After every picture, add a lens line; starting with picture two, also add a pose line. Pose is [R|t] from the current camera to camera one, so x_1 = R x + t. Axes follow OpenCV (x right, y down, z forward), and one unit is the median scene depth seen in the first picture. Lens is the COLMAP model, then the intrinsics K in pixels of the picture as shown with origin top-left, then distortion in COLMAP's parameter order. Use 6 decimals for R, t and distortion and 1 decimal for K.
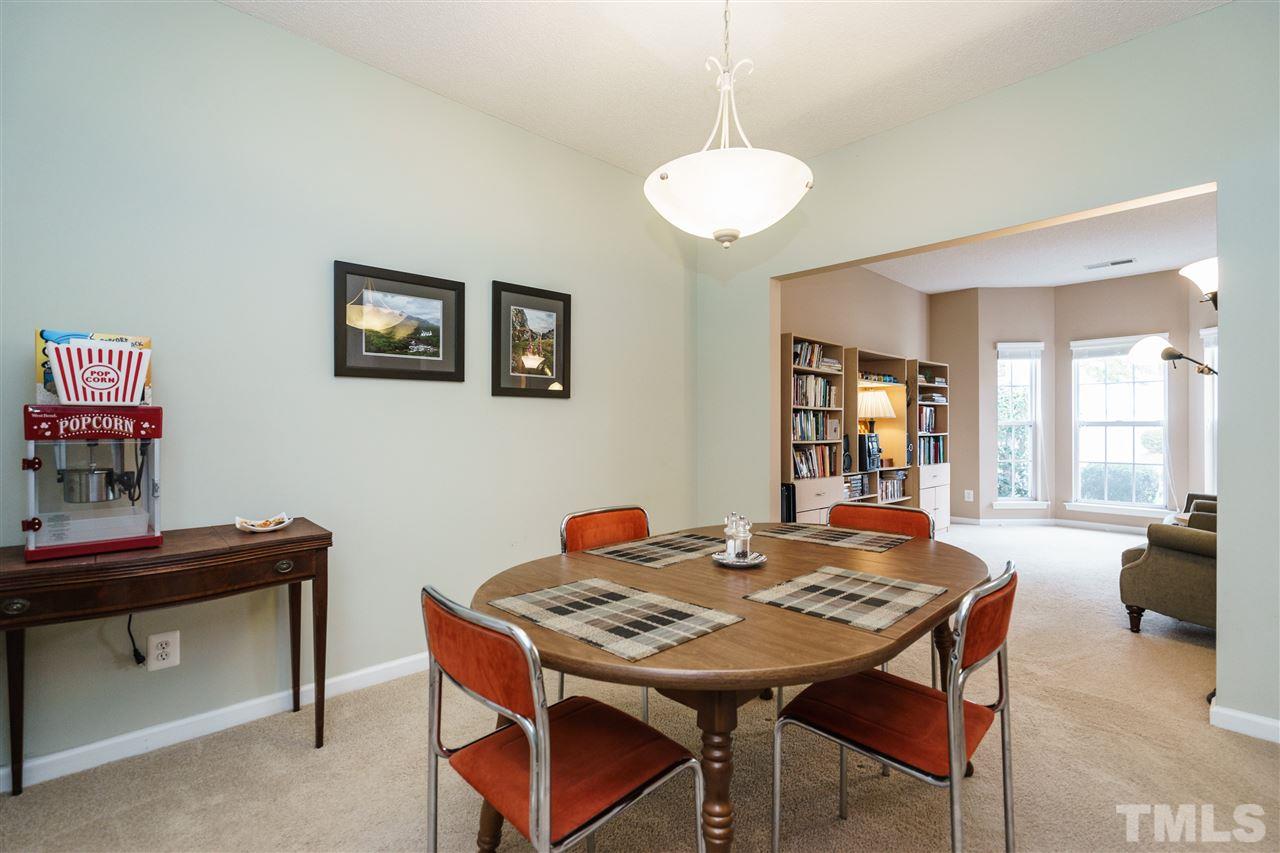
lens RADIAL K [[616.6, 0, 633.6], [0, 616.6, 433.3], [0, 0, 1]] dist [-0.000836, -0.000221]
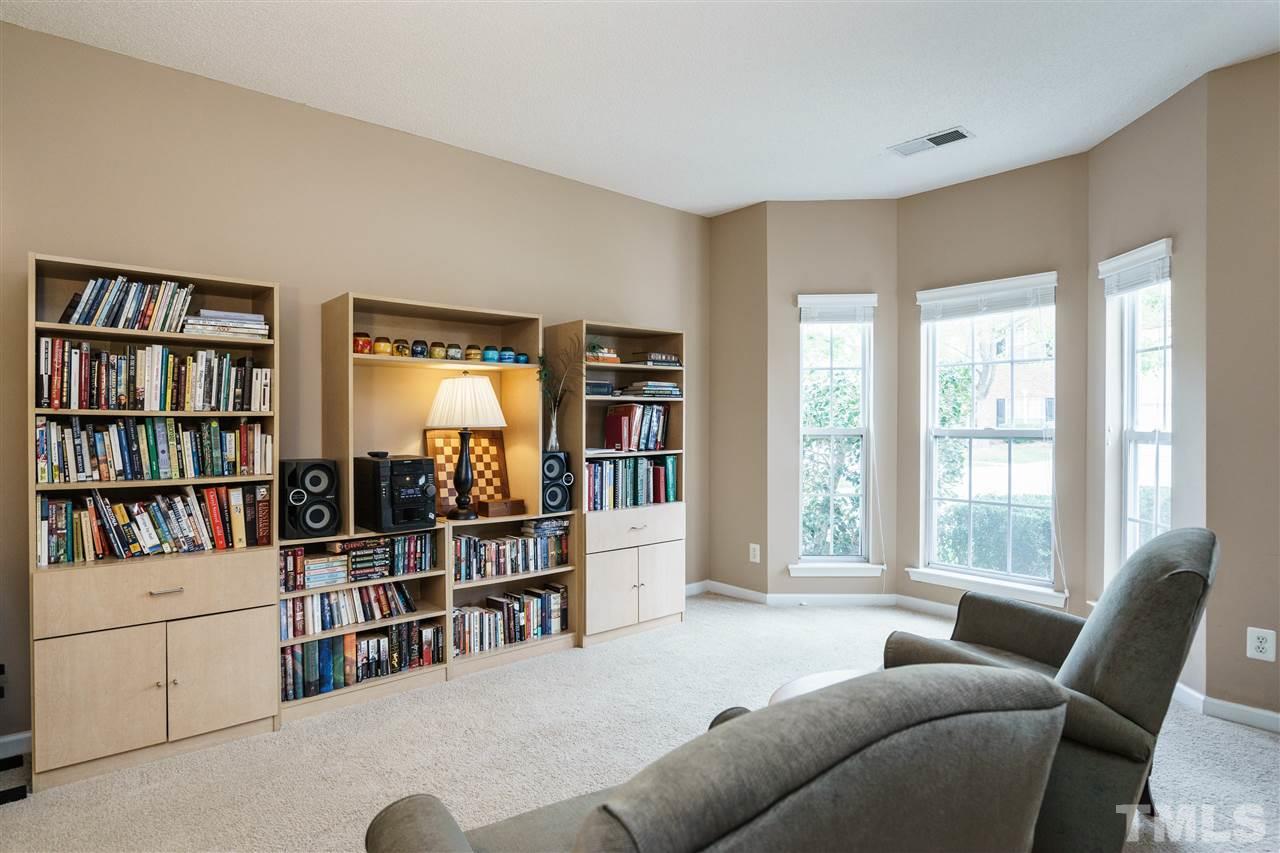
lens RADIAL K [[680.6, 0, 689.0], [0, 680.6, 428.9], [0, 0, 1]] dist [-0.017997, 0.002093]
pose [[0.998731, 0.001498, -0.050332, 0.548073], [-0.001190, 0.999980, 0.006141, -0.023921], [0.050340, -0.006074, 0.998714, 0.365400]]
